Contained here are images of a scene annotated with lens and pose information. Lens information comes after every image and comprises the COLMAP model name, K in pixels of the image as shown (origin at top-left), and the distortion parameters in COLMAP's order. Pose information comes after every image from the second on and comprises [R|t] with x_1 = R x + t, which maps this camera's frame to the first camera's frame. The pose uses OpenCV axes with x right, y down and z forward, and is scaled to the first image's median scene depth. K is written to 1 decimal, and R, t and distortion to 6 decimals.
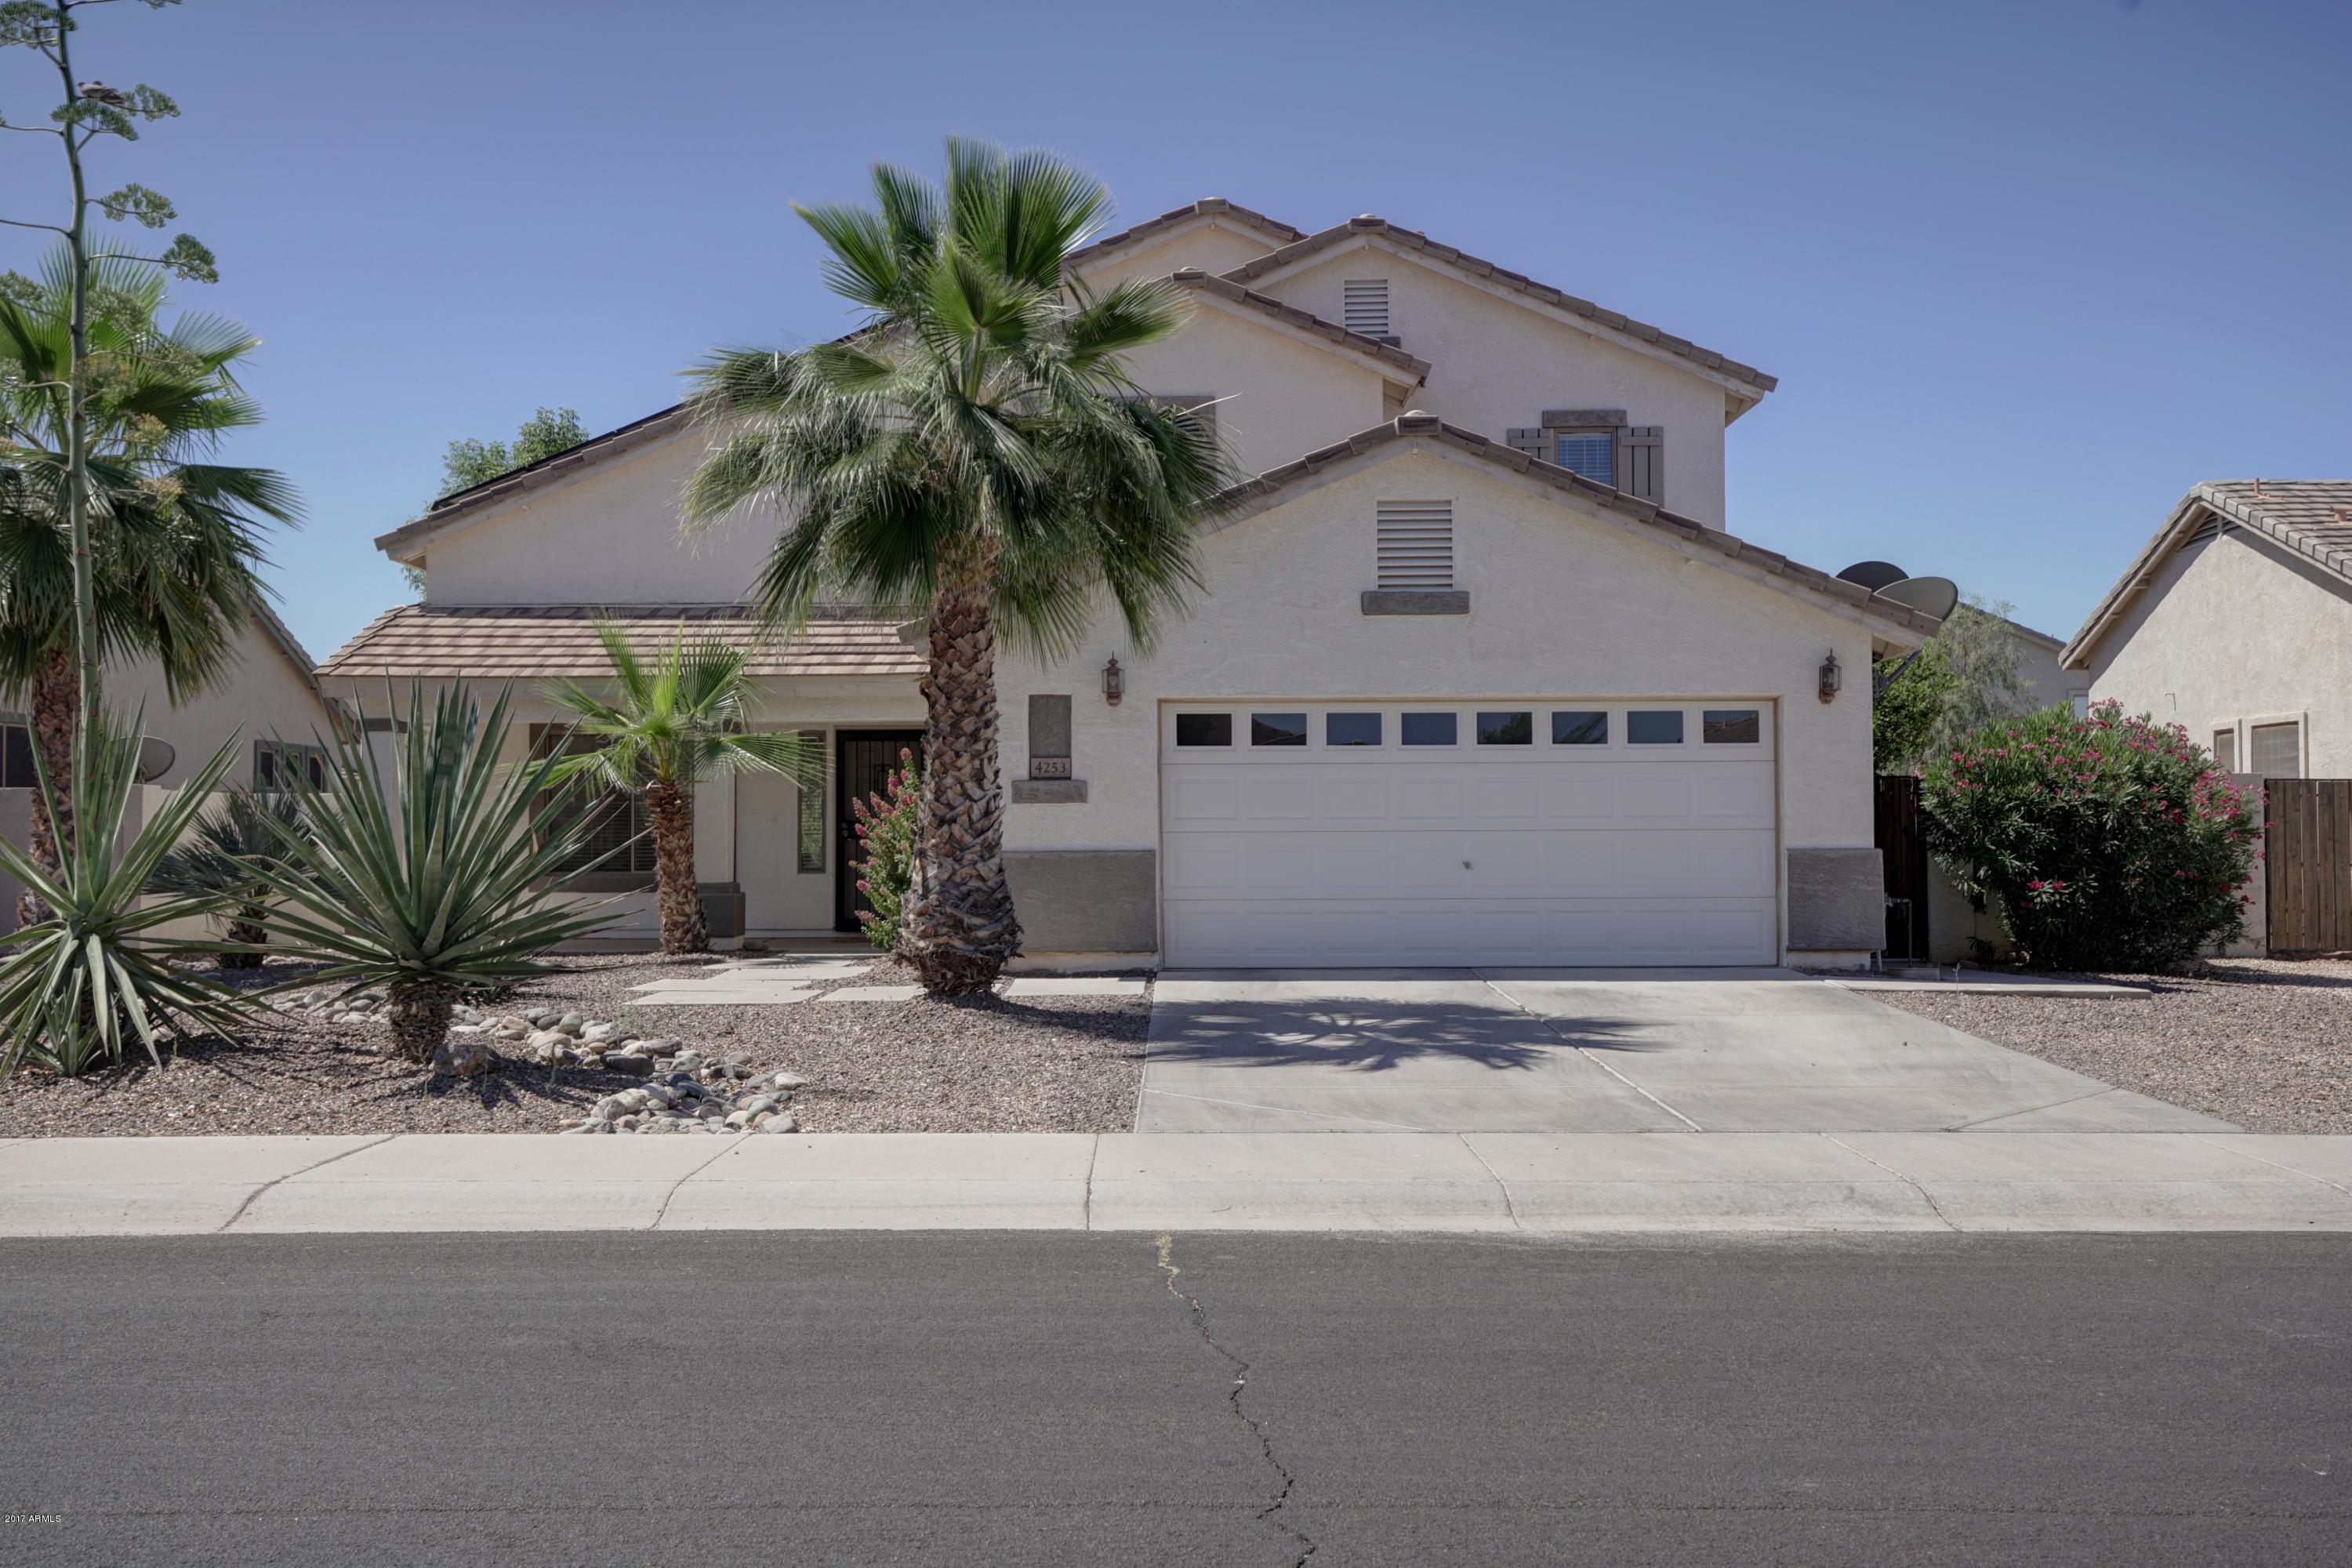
lens RADIAL K [[2196.2, 0, 1176.0], [0, 2196.2, 784.0], [0, 0, 1]] dist [-0.003877, 0.000105]
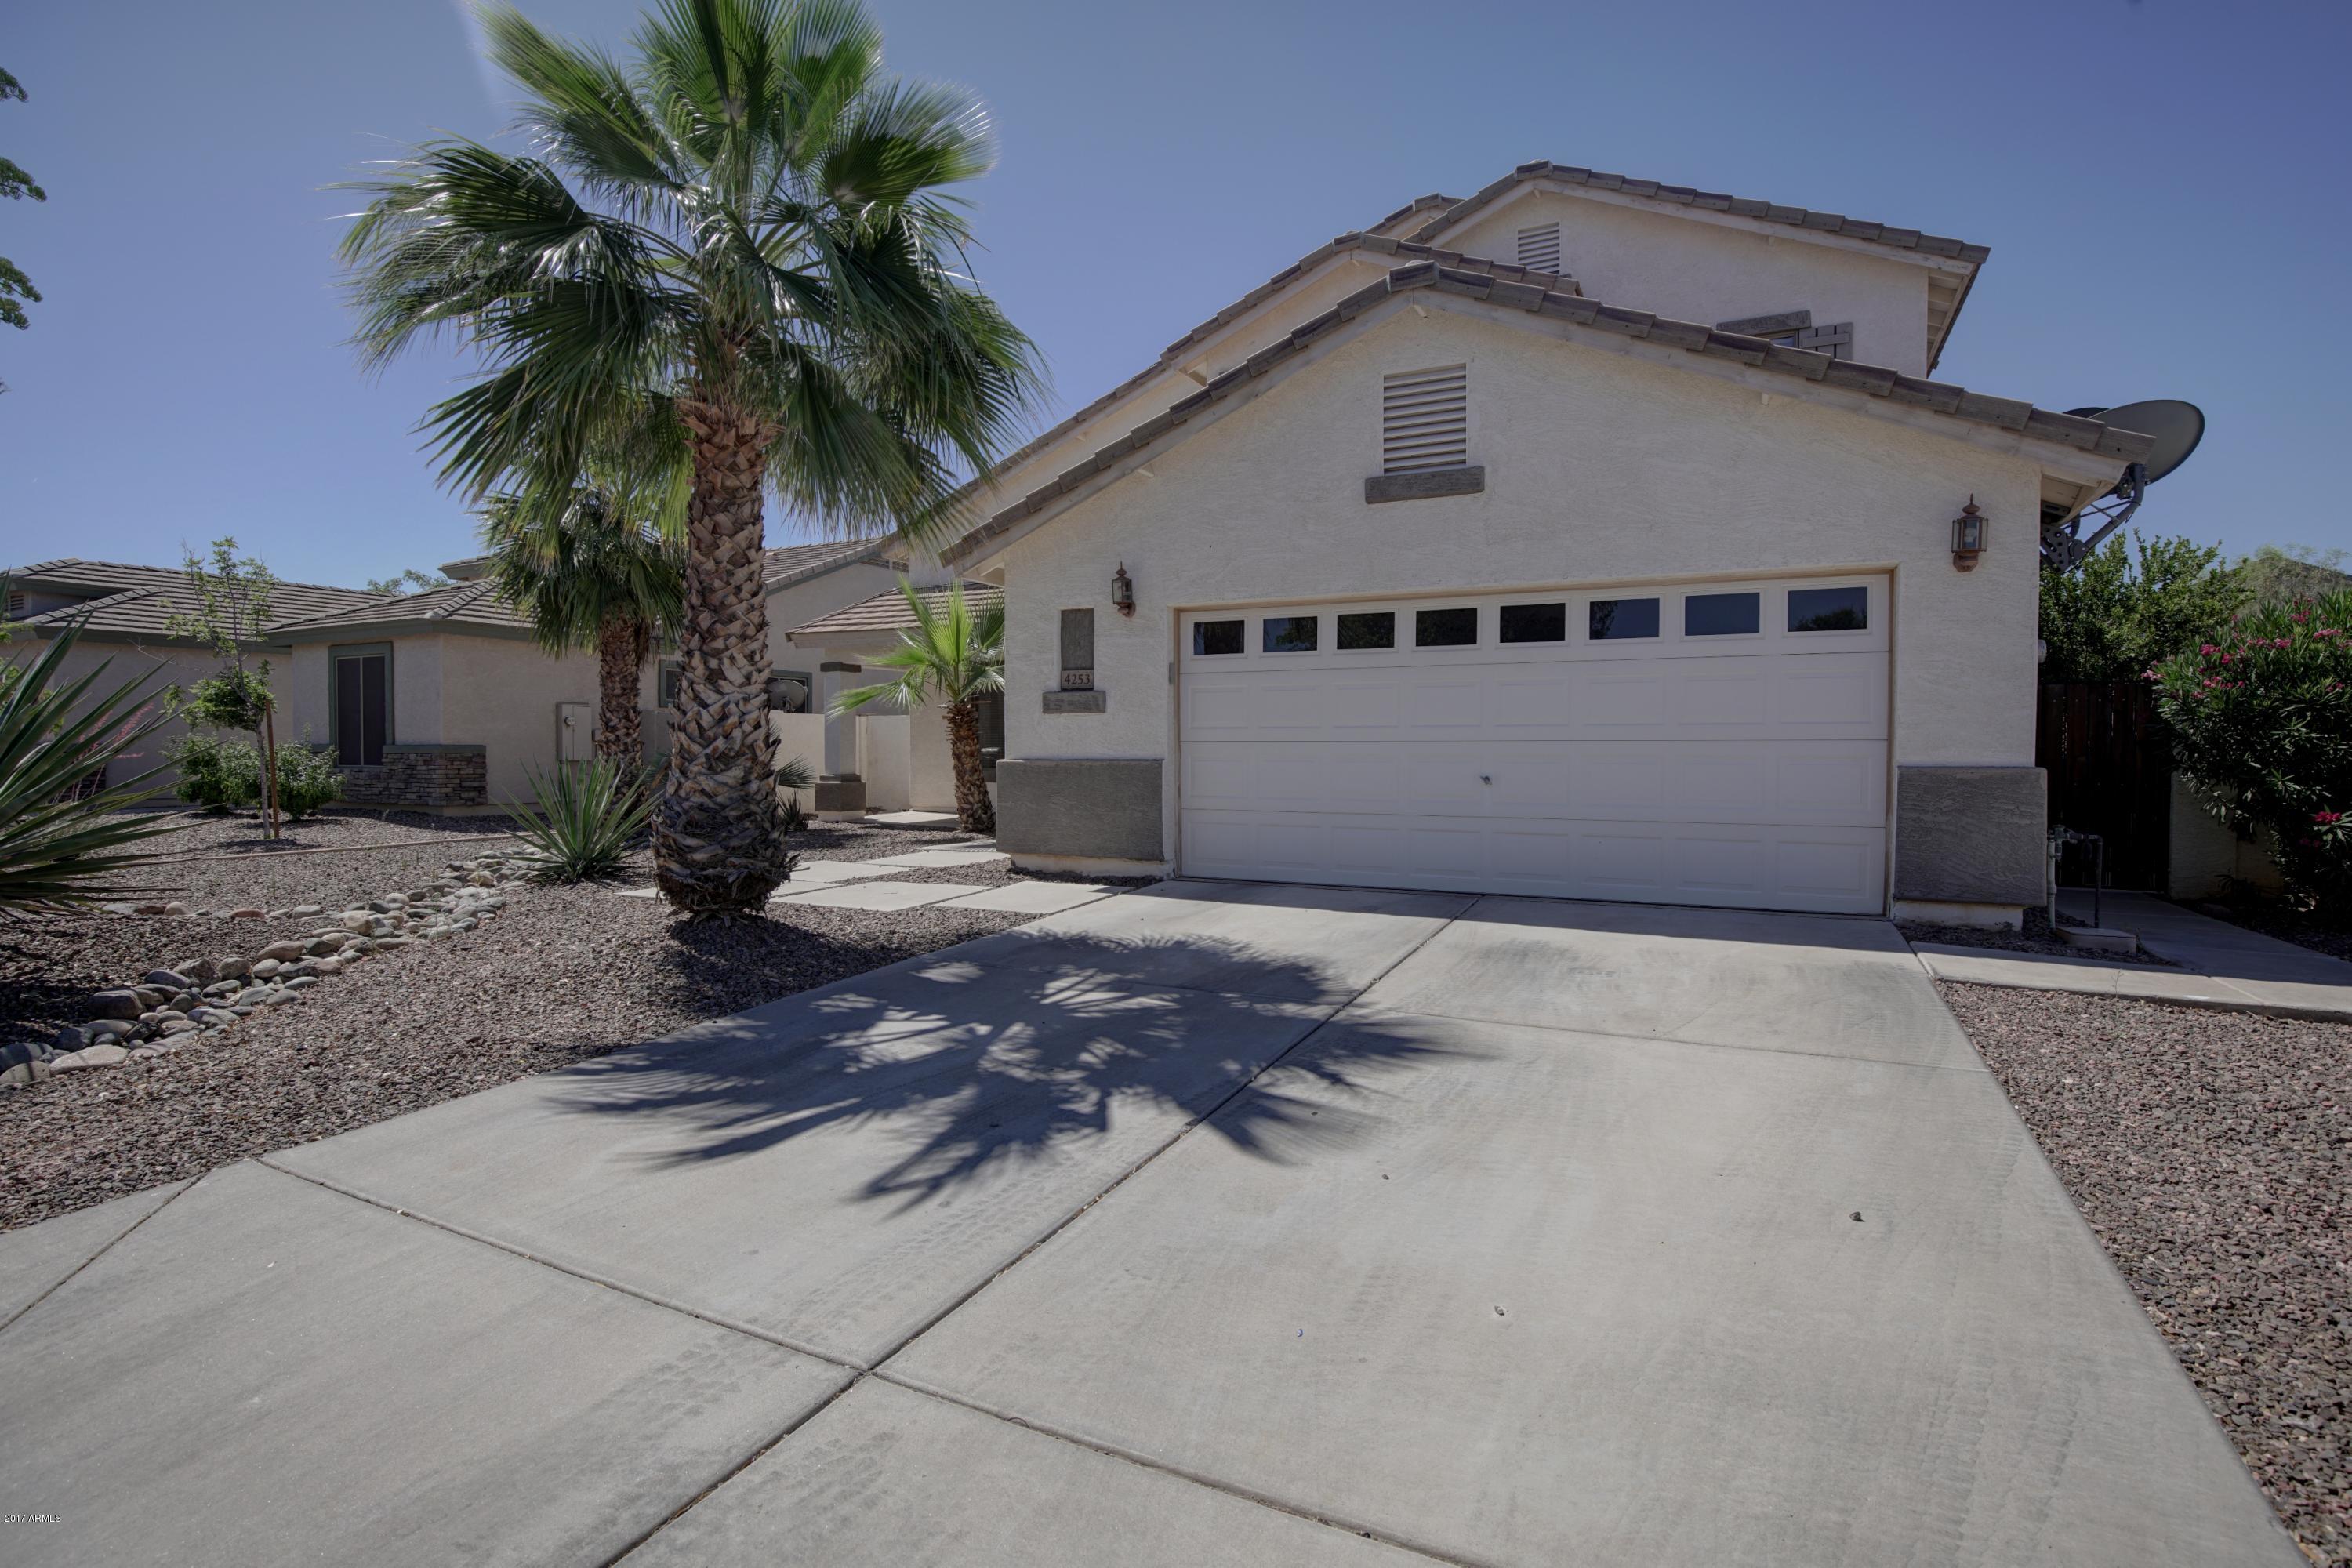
lens RADIAL K [[1129.9, 0, 1176.0], [0, 1129.9, 784.0], [0, 0, 1]] dist [-0.041763, 0.009429]
pose [[0.896550, 0.019121, -0.442529, 0.222365], [0.007453, 0.998275, 0.058233, 0.011318], [0.442879, -0.055507, 0.894862, 0.538276]]
